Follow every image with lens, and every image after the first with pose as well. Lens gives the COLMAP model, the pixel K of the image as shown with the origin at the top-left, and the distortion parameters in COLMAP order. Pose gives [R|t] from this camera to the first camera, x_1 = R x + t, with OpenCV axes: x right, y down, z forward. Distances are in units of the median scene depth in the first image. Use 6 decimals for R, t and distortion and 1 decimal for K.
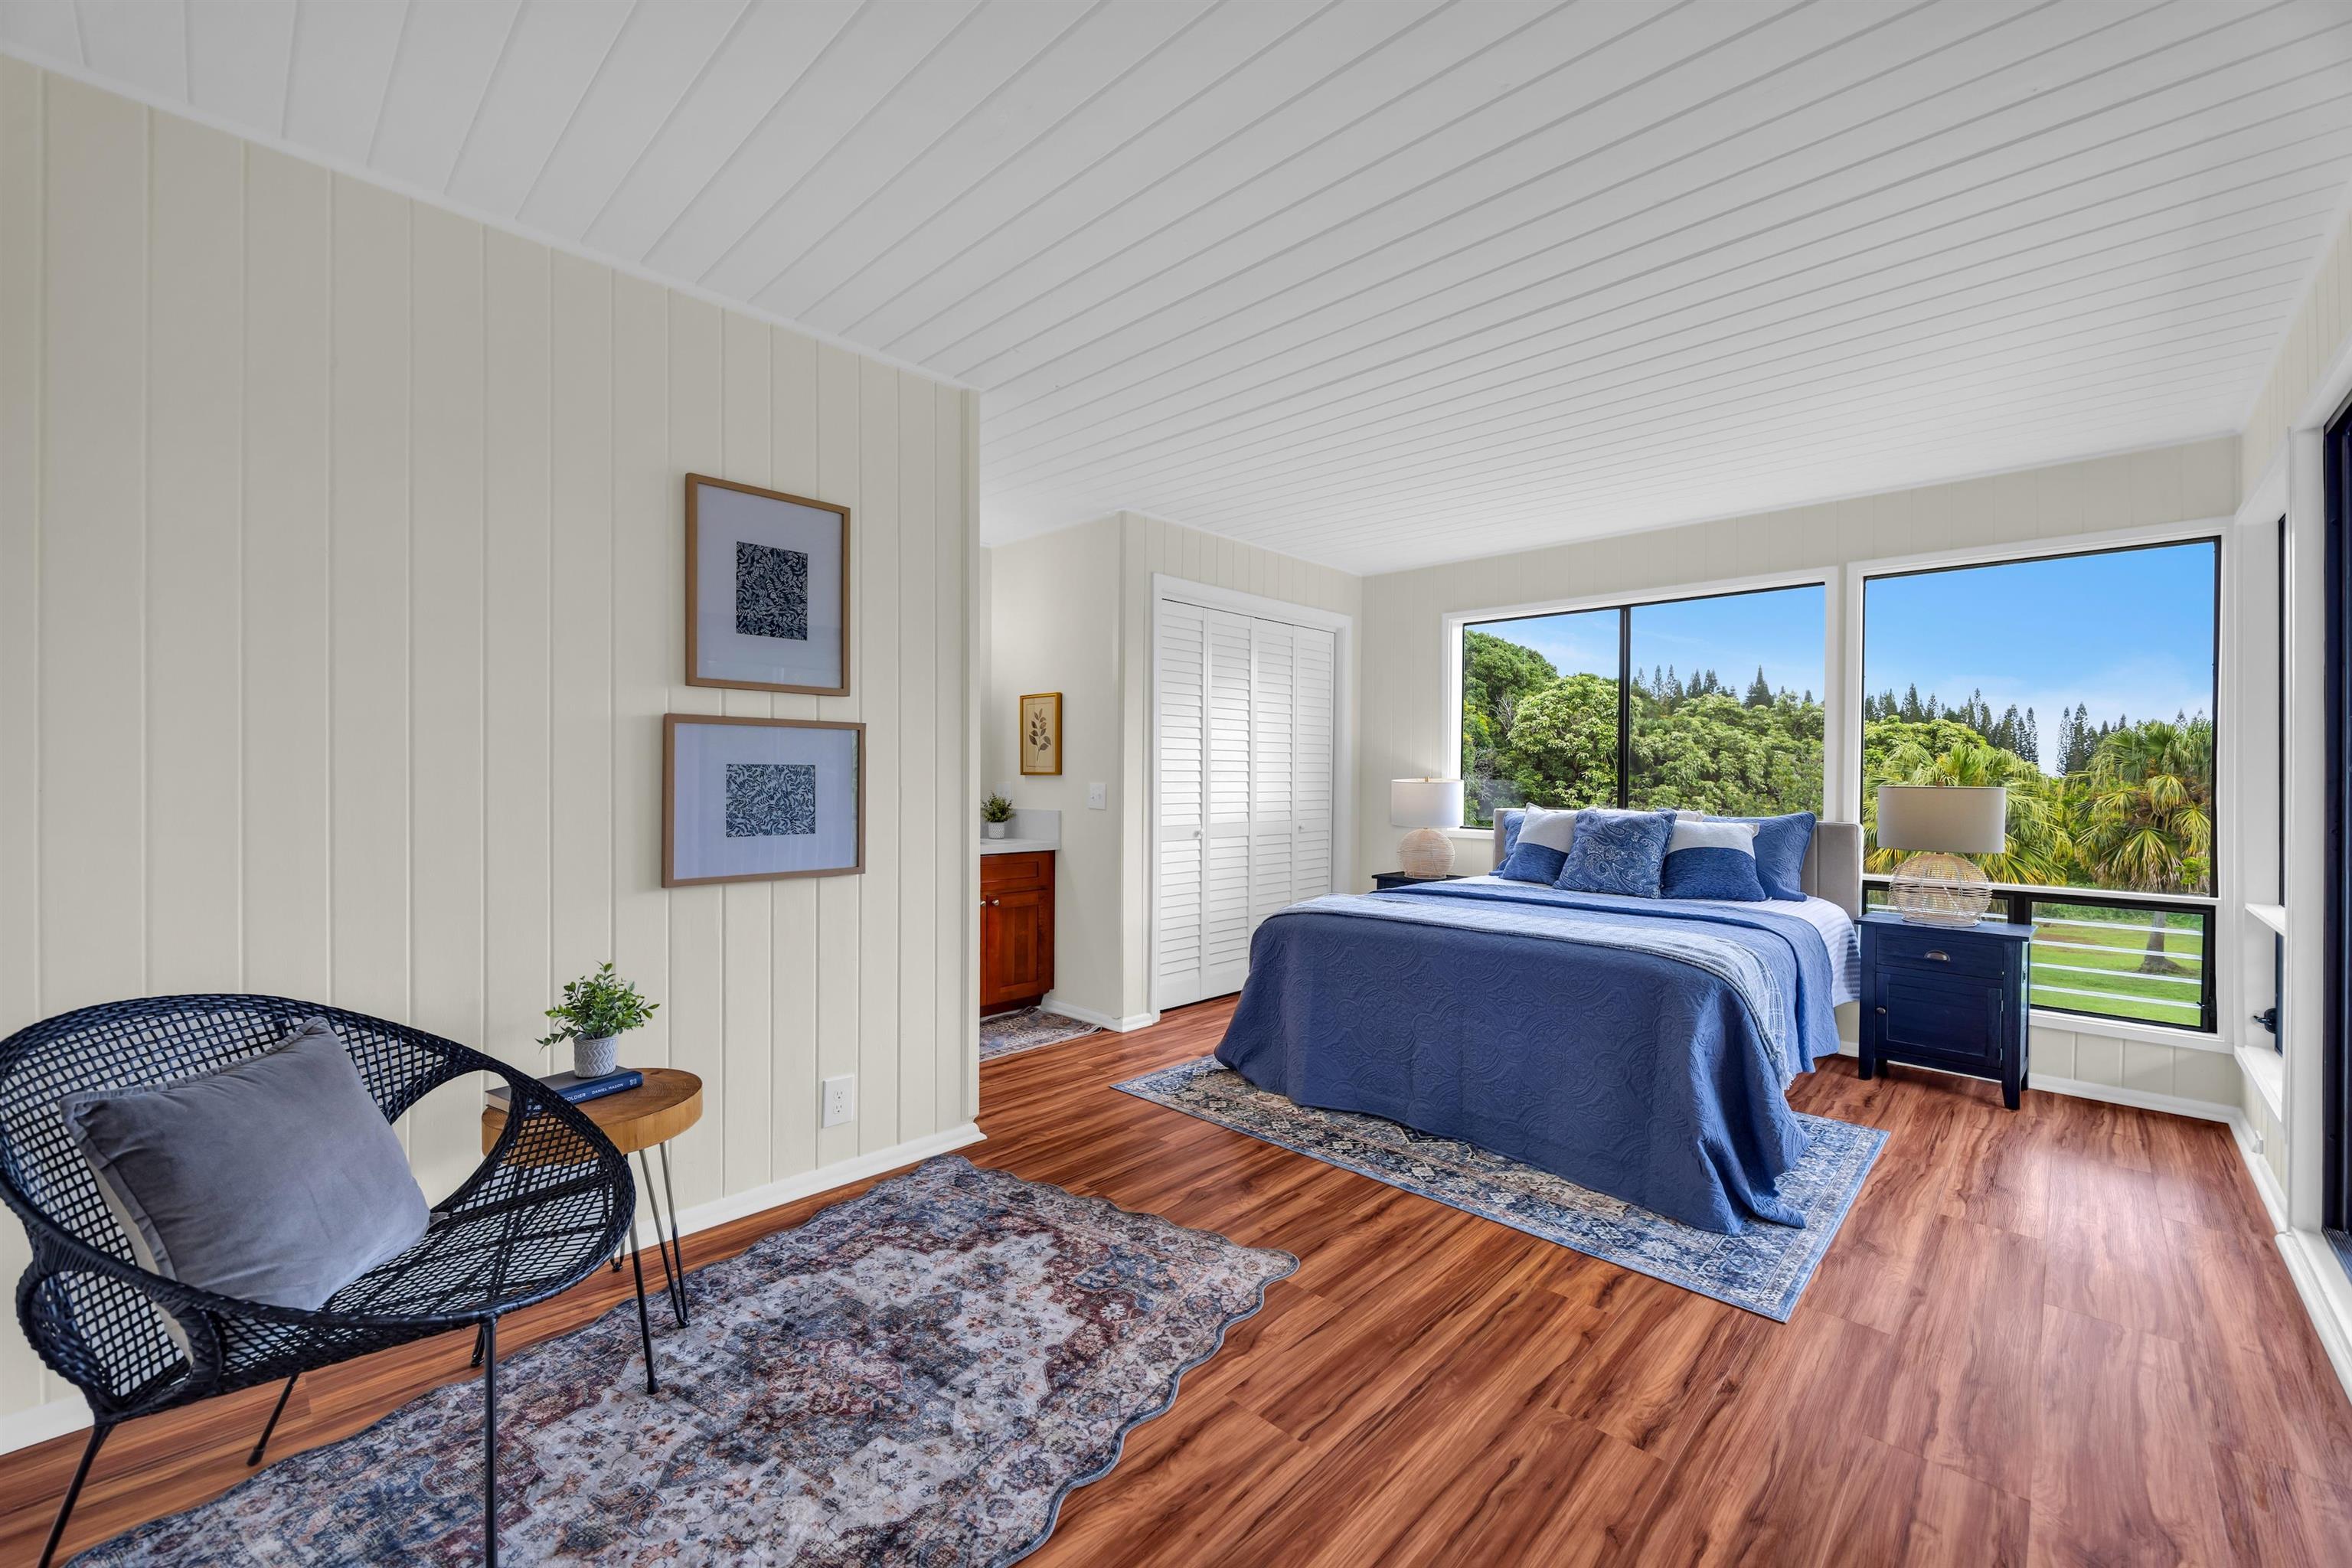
lens RADIAL K [[914.6, 0, 1168.3], [0, 914.6, 776.2], [0, 0, 1]] dist [-0.000796, -0.000048]
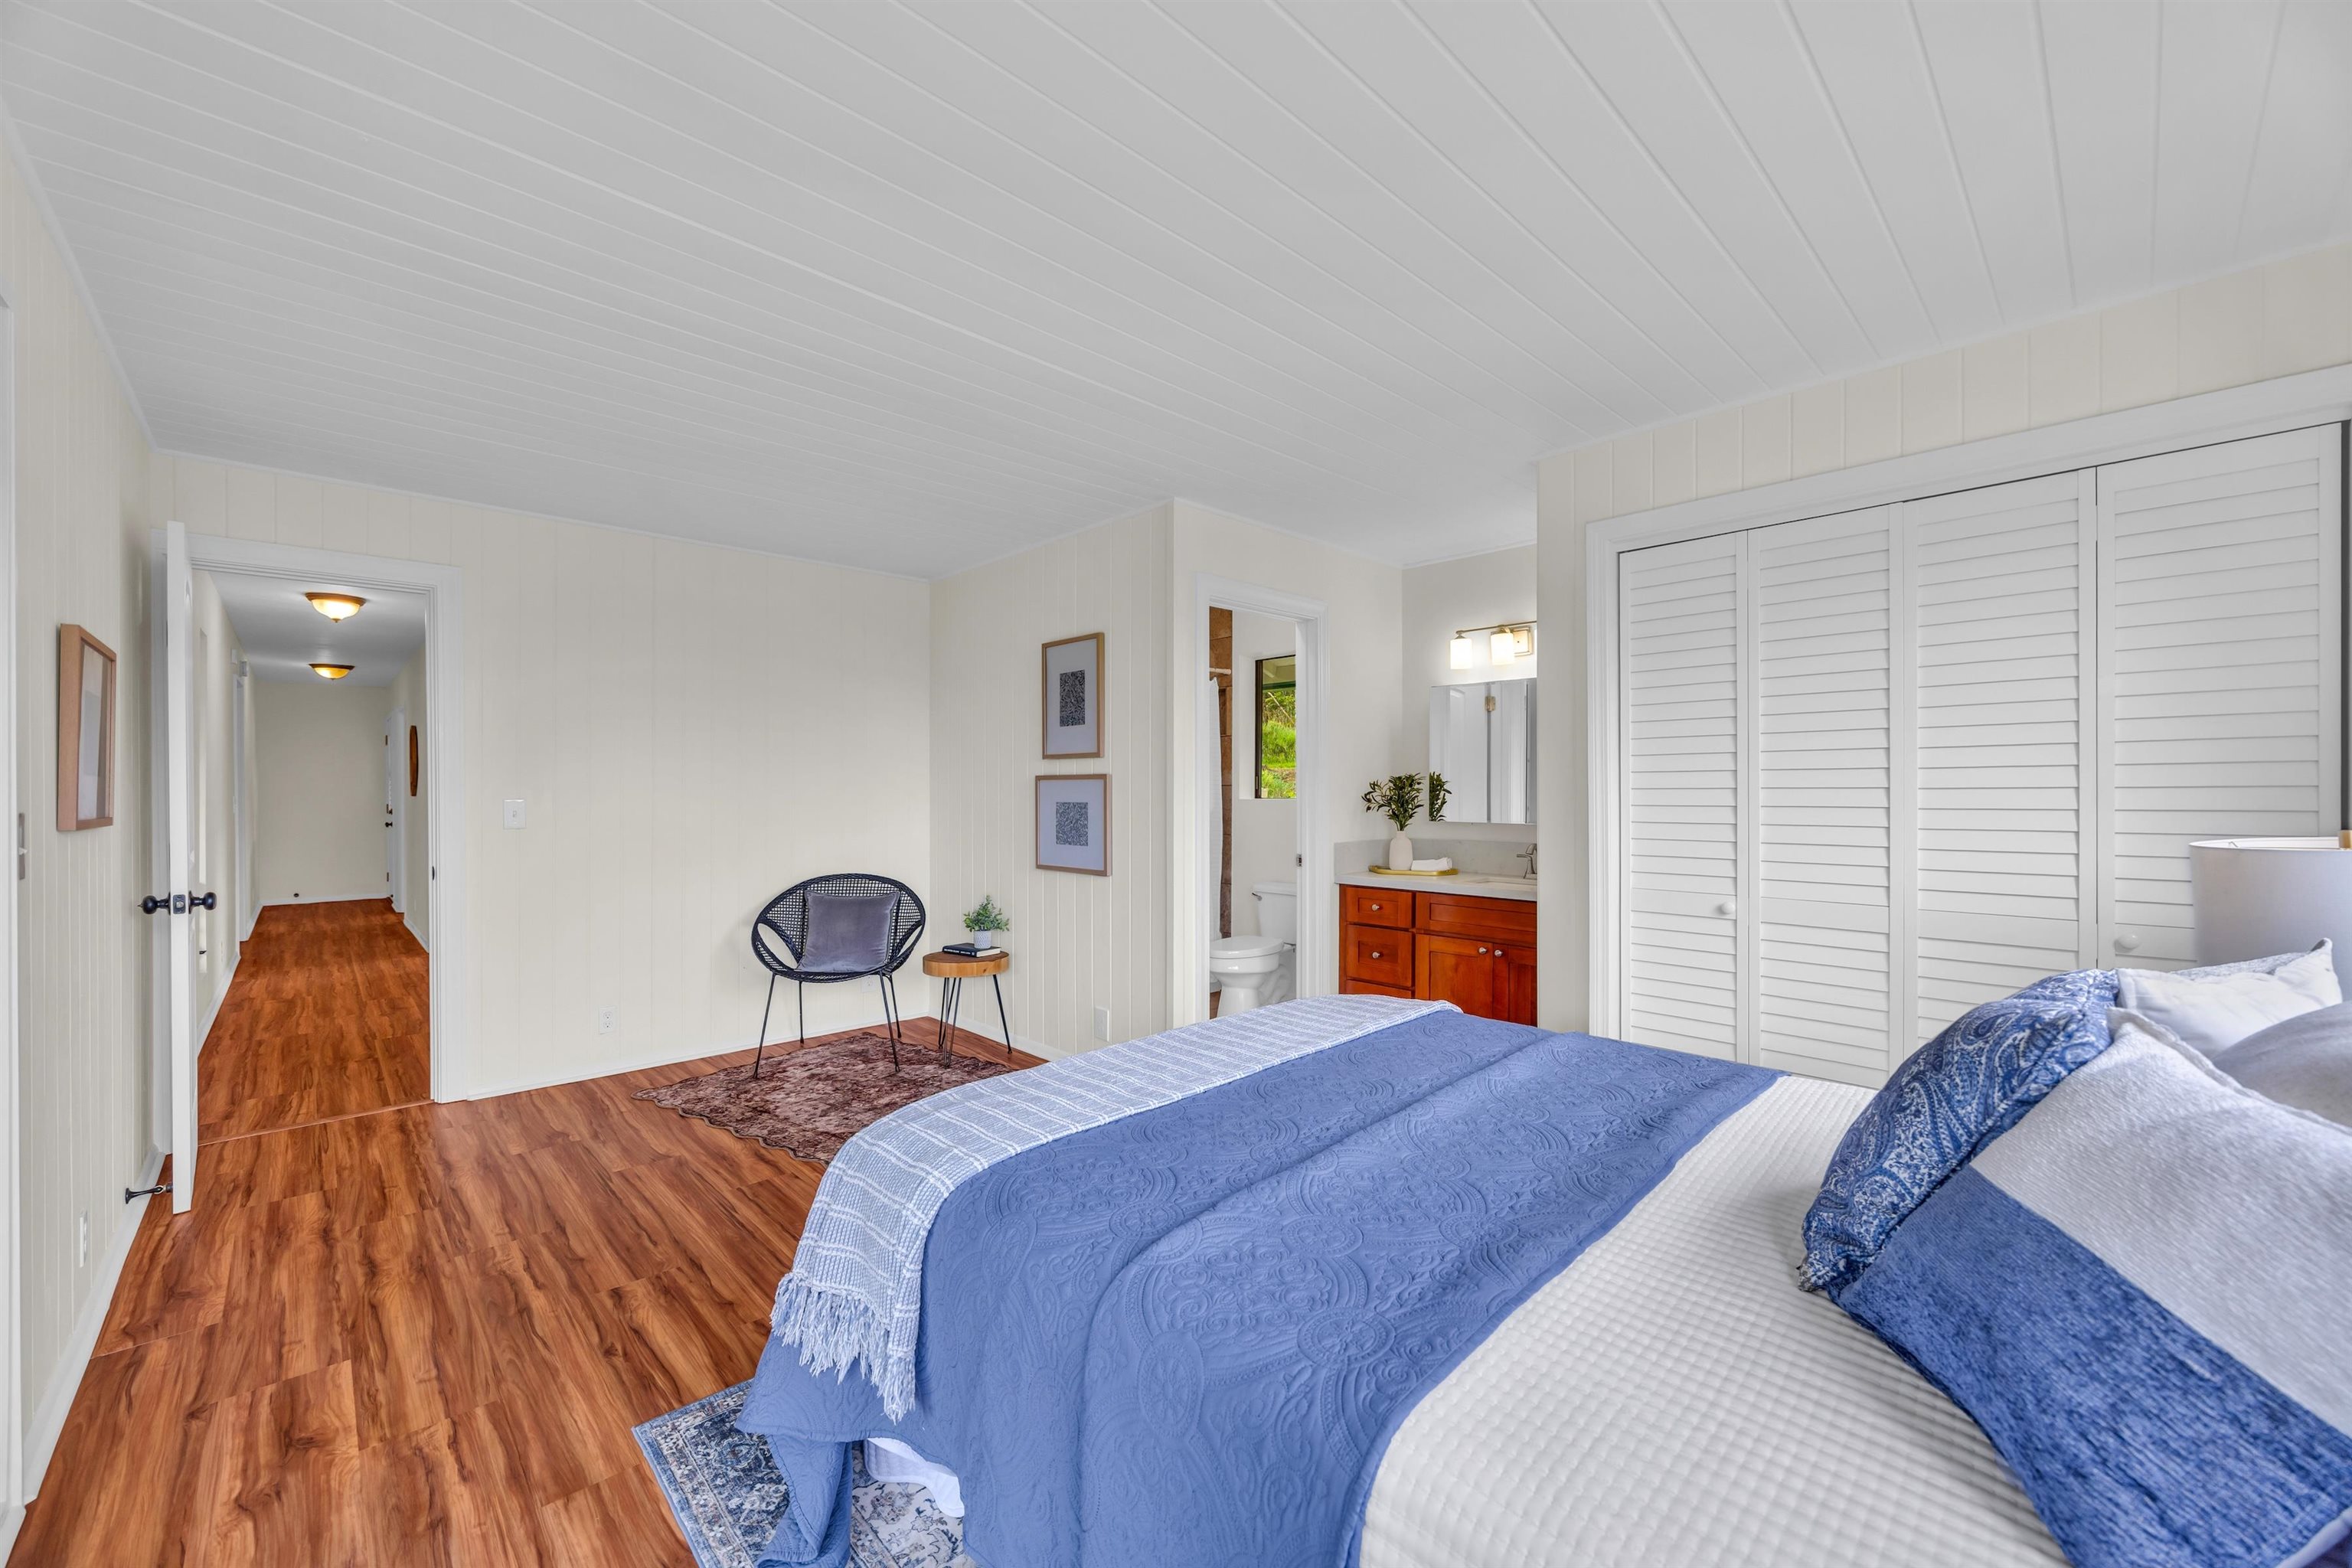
lens RADIAL K [[932.9, 0, 1171.0], [0, 932.9, 796.7], [0, 0, 1]] dist [-0.000892, -0.000147]
pose [[-0.041519, -0.000370, -0.999138, 1.347279], [-0.000864, 1.000000, -0.000334, -0.023992], [0.999137, 0.000849, -0.041519, 1.343521]]
